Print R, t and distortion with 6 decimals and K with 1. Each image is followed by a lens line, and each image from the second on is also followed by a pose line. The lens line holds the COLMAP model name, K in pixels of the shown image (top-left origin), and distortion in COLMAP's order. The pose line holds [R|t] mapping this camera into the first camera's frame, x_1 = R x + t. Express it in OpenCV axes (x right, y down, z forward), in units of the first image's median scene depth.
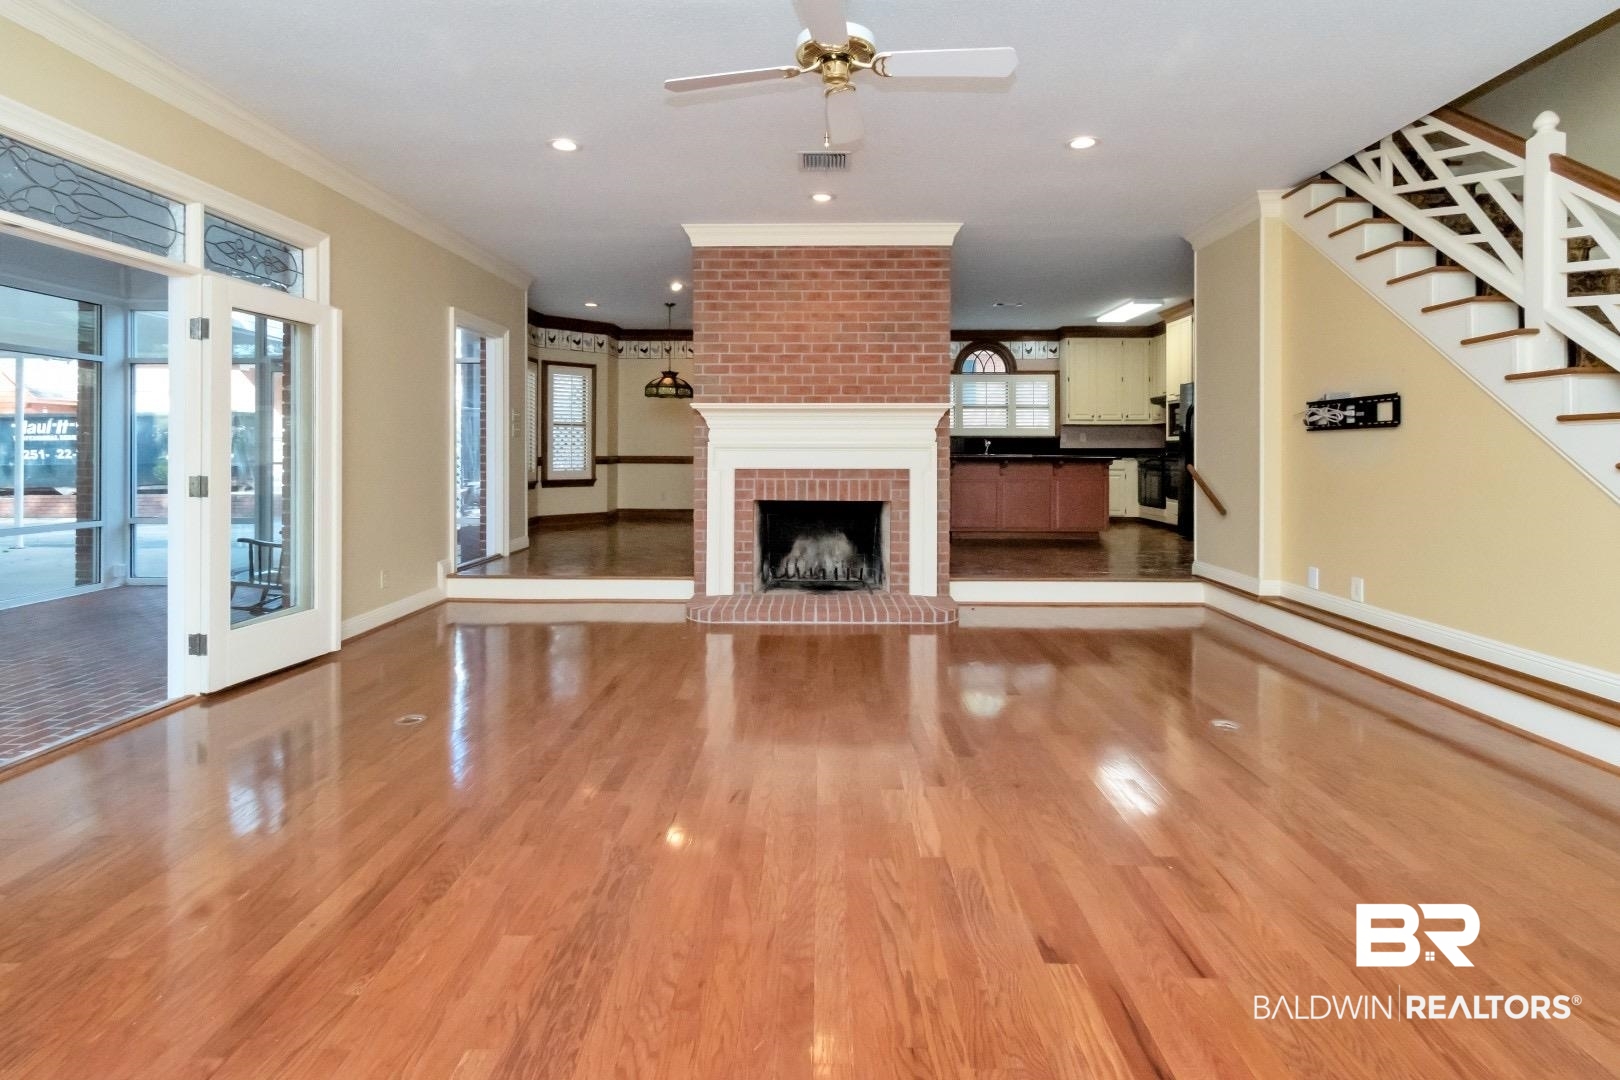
lens RADIAL K [[779.9, 0, 810.3], [0, 779.9, 452.0], [0, 0, 1]] dist [0.003005, 0.000622]
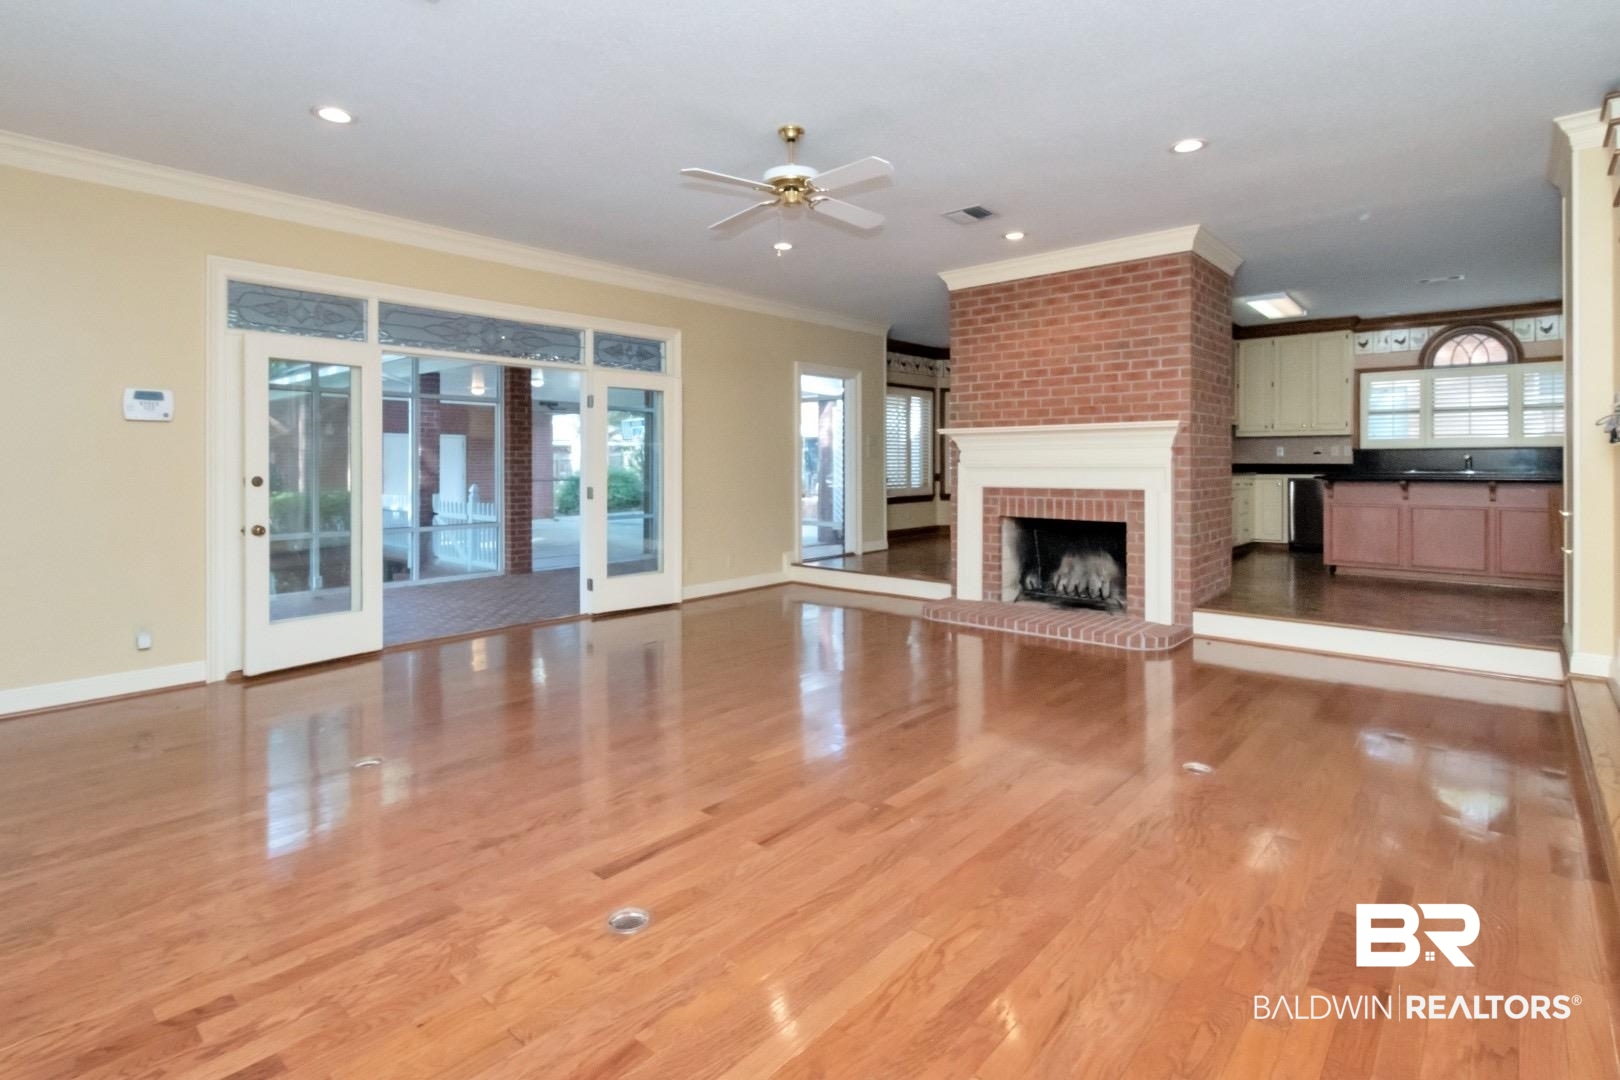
lens RADIAL K [[802.2, 0, 810.1], [0, 802.2, 465.4], [0, 0, 1]] dist [-0.002139, -0.000147]
pose [[0.761646, -0.002665, -0.647988, 0.452259], [0.003342, 0.999994, -0.000184, -0.009484], [0.647985, -0.002026, 0.761650, -0.021505]]
